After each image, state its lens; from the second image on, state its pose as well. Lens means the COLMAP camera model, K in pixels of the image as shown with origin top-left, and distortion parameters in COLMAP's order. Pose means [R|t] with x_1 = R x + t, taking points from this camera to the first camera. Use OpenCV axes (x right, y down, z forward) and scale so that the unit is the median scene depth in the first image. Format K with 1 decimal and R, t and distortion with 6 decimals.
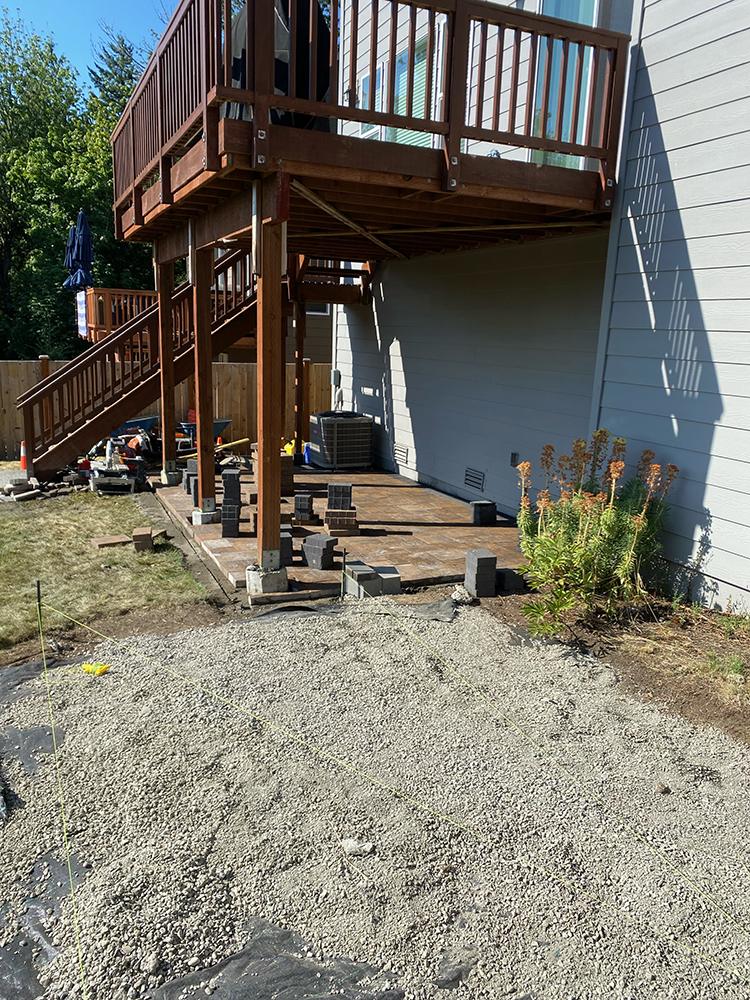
lens RADIAL K [[758.9, 0, 375.0], [0, 758.9, 500.0], [0, 0, 1]] dist [0.024058, -0.000577]
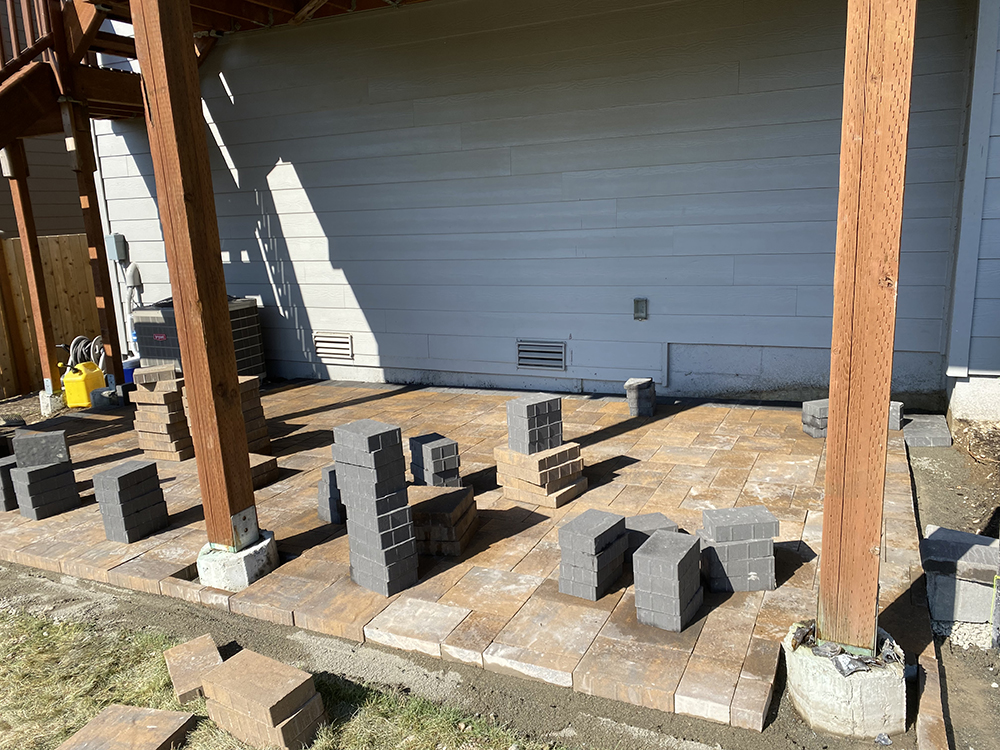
lens RADIAL K [[762.9, 0, 500.0], [0, 762.9, 375.0], [0, 0, 1]] dist [-0.004684, -0.002520]
pose [[0.757222, -0.200521, 0.621616, -0.272643], [0.205663, 0.976497, 0.064469, -0.054092], [-0.619933, 0.079026, 0.780665, 0.468287]]
